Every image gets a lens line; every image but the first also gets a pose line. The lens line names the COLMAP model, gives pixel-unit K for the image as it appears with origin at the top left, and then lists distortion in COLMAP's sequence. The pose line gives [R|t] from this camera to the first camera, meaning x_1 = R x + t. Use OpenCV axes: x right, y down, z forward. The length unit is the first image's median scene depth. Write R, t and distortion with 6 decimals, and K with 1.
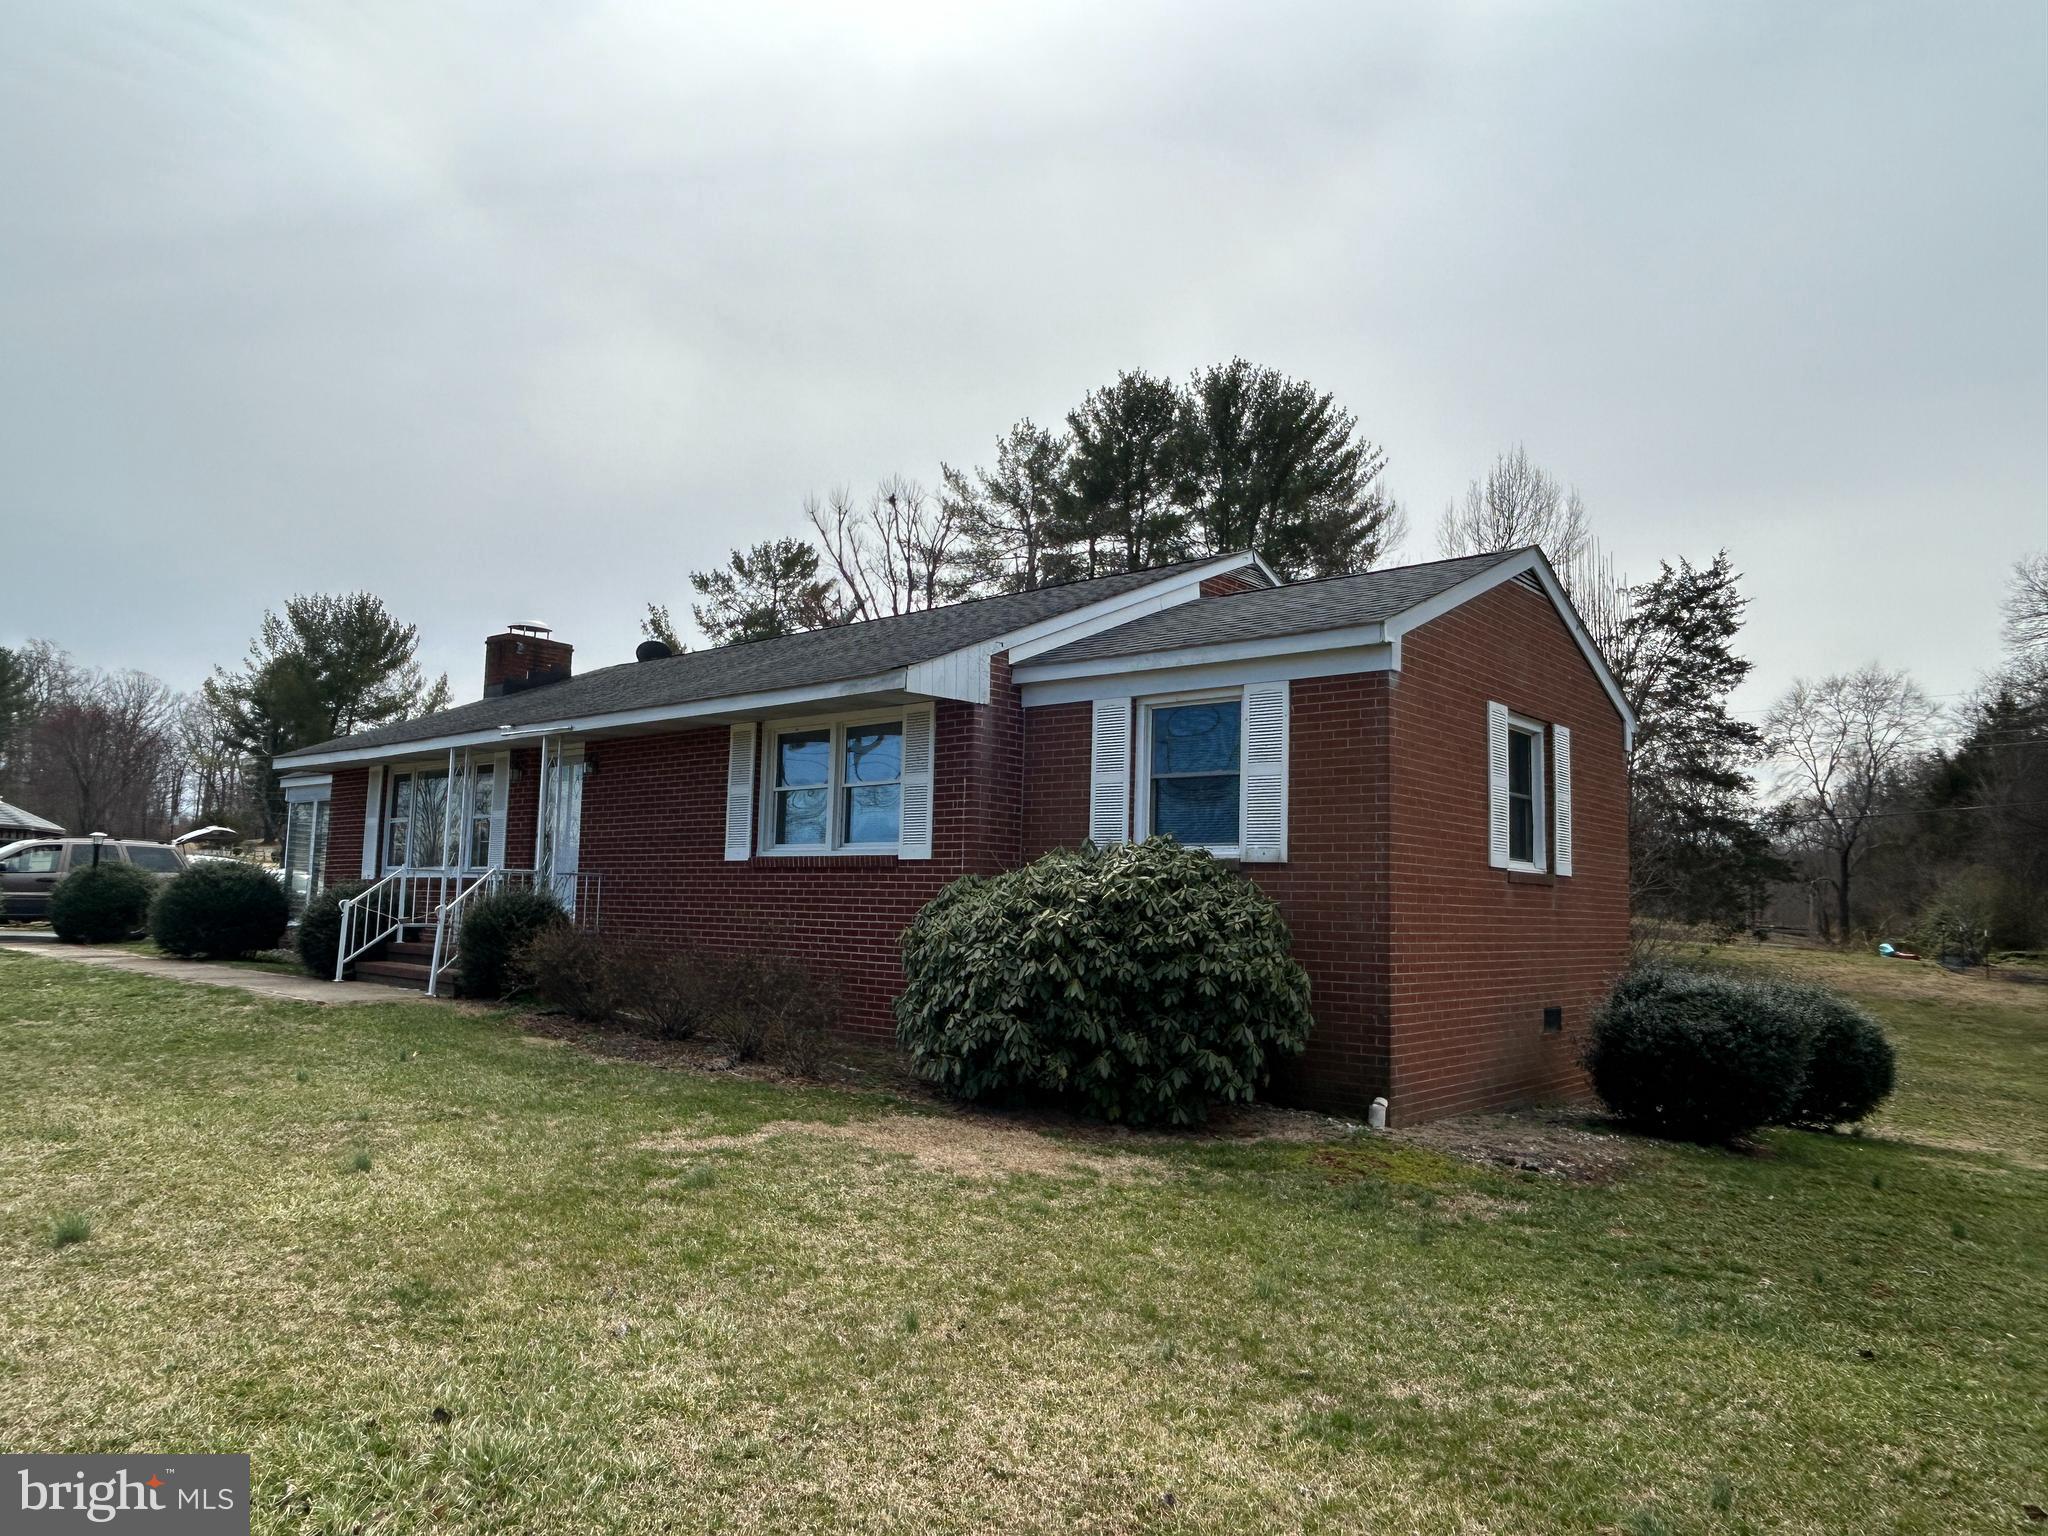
lens RADIAL K [[1344.2, 0, 1003.2], [0, 1344.2, 773.4], [0, 0, 1]] dist [0.019793, -0.028186]
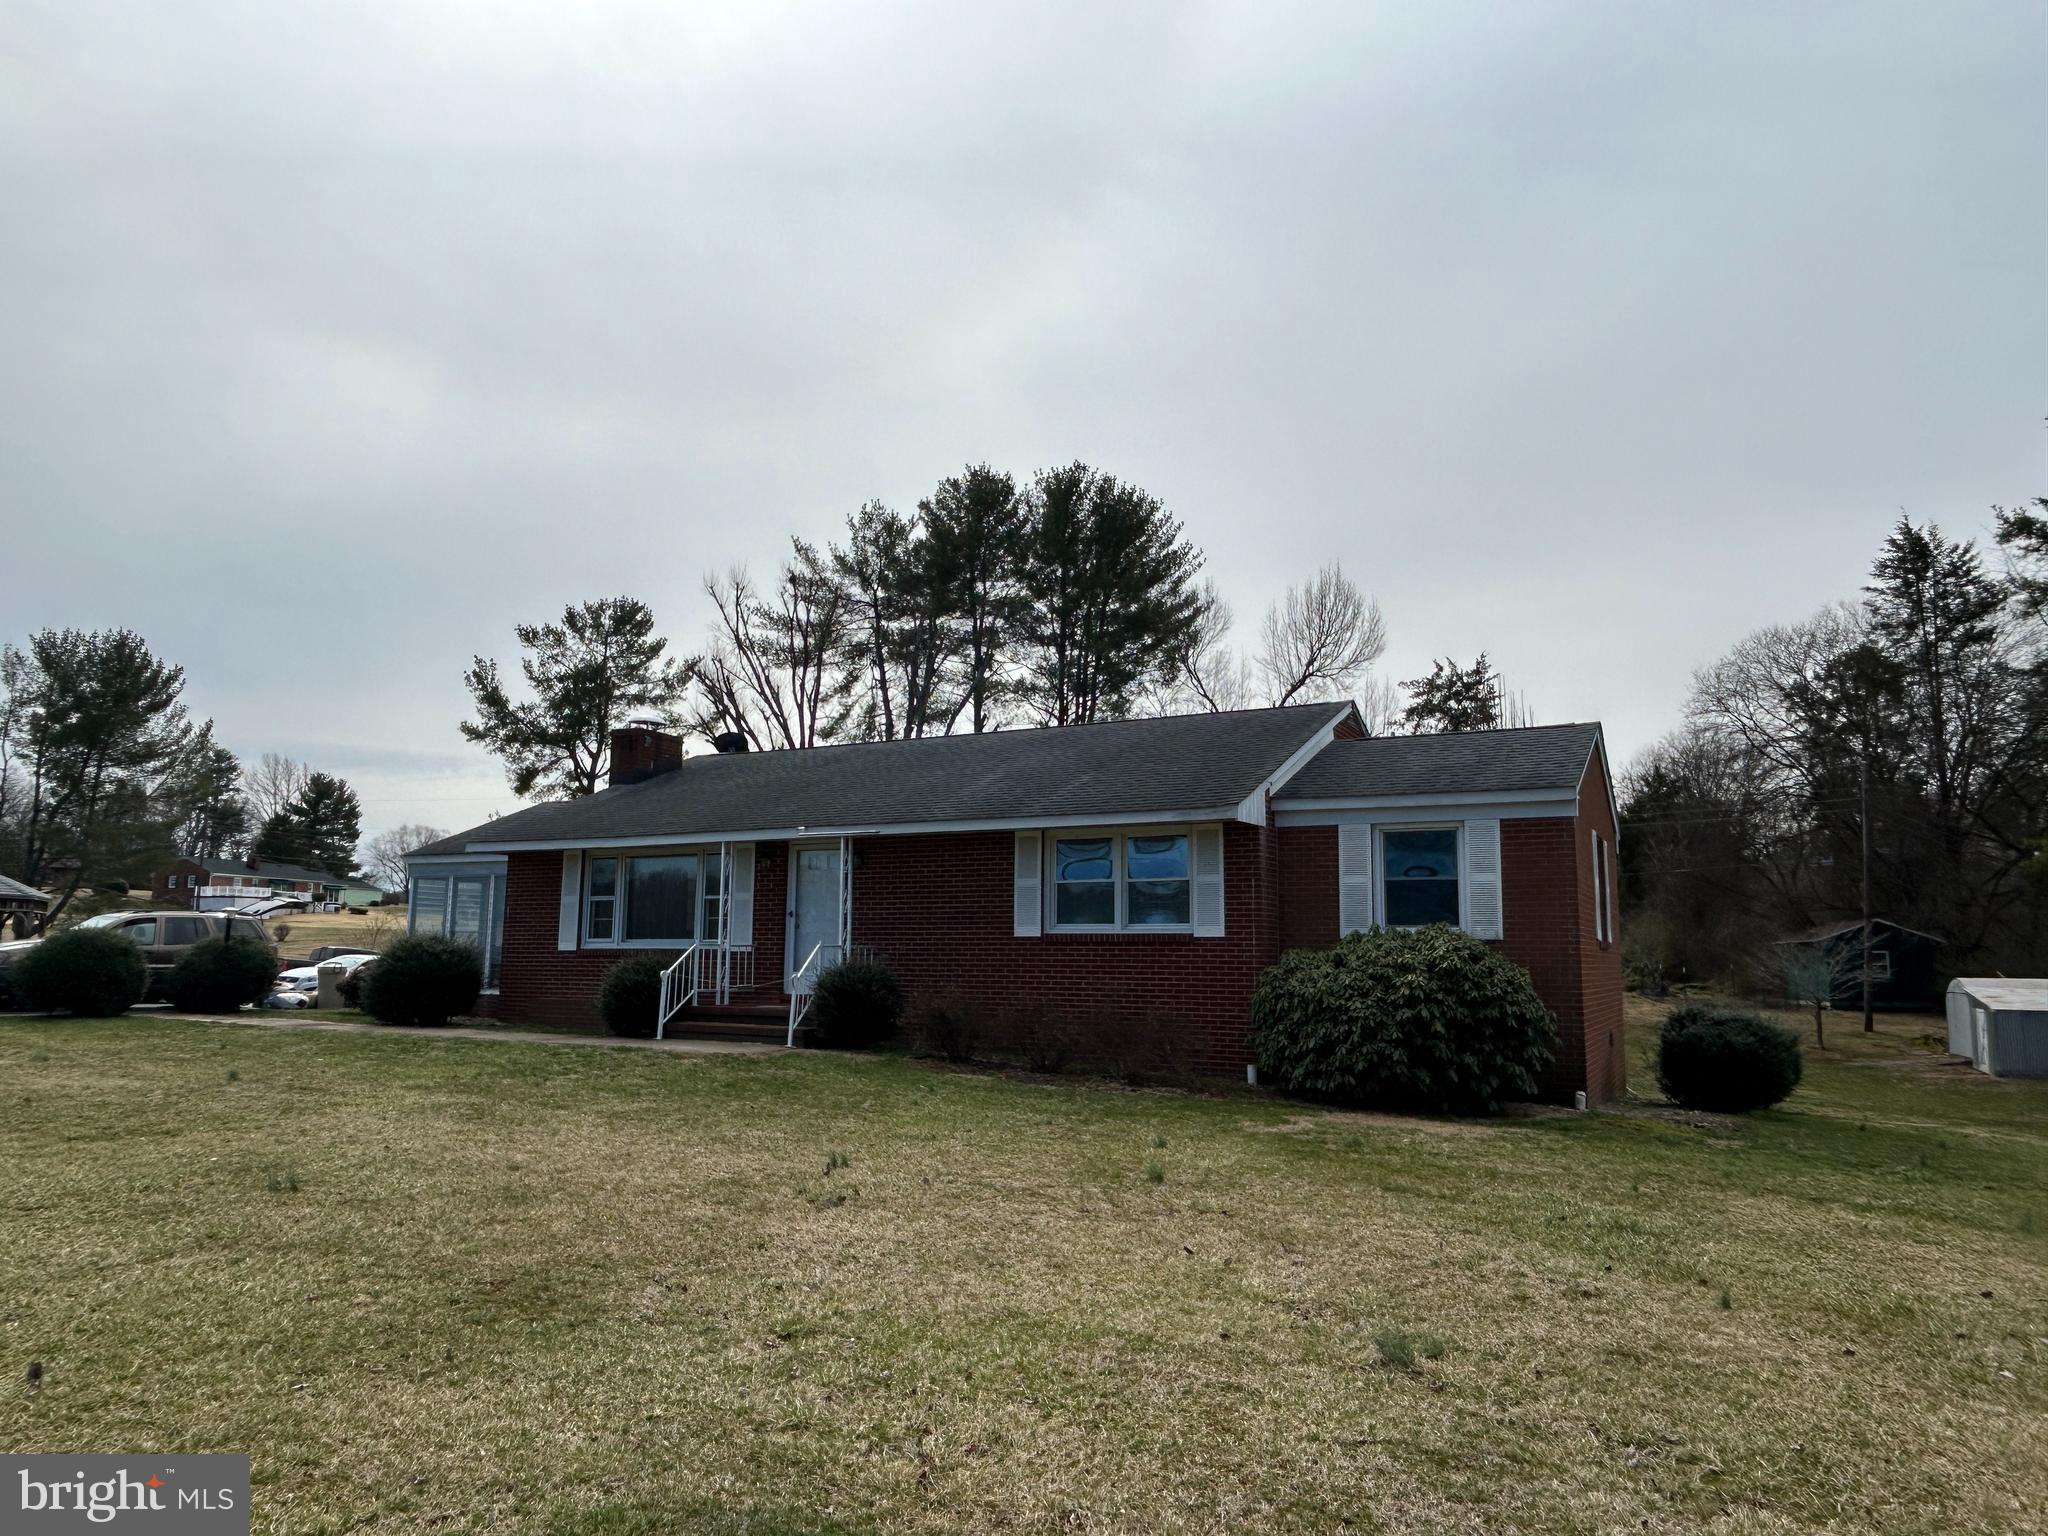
lens RADIAL K [[1344.2, 0, 1012.9], [0, 1344.2, 763.9], [0, 0, 1]] dist [0.019793, -0.028186]
pose [[0.974897, 0.016687, 0.222030, -0.139680], [-0.007879, 0.999149, -0.040496, -0.013774], [-0.222517, 0.037730, 0.974198, -0.076675]]
